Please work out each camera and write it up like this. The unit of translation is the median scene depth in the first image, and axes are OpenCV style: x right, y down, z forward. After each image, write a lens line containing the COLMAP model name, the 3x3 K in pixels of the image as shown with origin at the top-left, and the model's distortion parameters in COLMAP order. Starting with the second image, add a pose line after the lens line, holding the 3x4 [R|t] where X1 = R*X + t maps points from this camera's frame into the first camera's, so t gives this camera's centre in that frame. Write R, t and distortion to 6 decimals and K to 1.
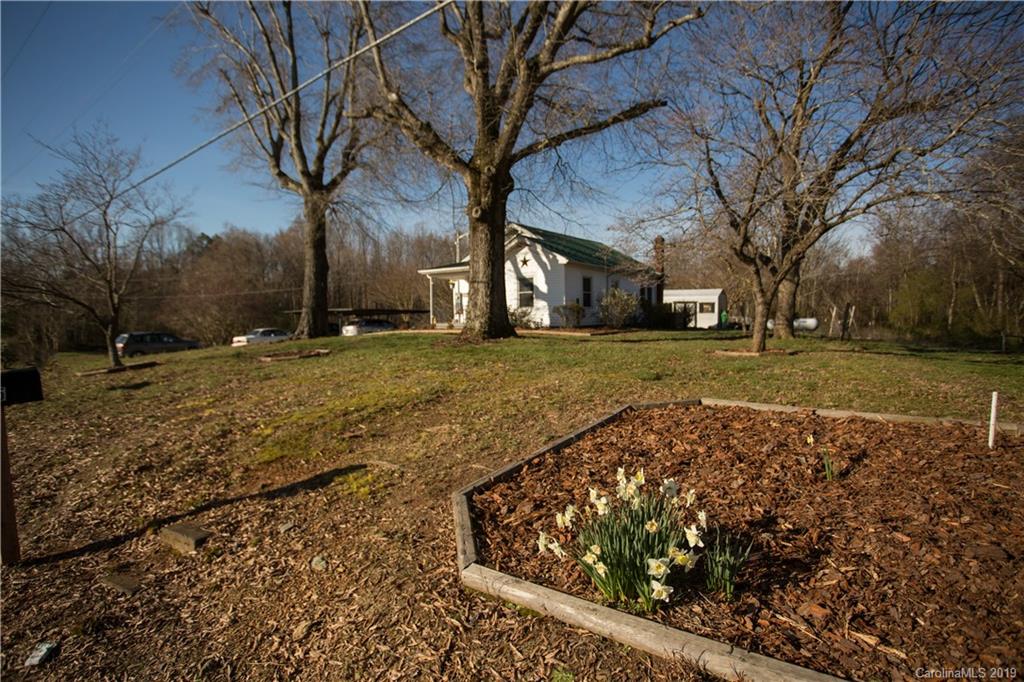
lens RADIAL K [[548.2, 0, 516.9], [0, 548.2, 335.2], [0, 0, 1]] dist [-0.091335, 0.041846]
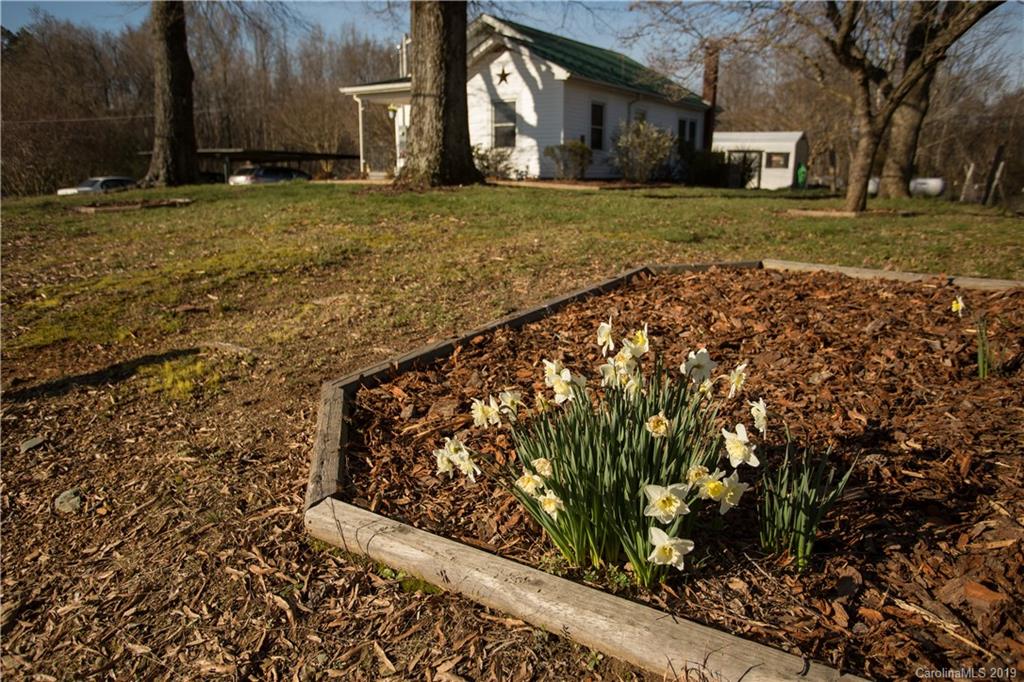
lens RADIAL K [[789.8, 0, 512.0], [0, 789.8, 341.0], [0, 0, 1]] dist [-0.061621, 0.075623]
pose [[0.999640, 0.015334, 0.022000, 0.059484], [-0.018911, 0.984751, 0.172941, 0.093024], [-0.019012, -0.173294, 0.984687, 0.179865]]
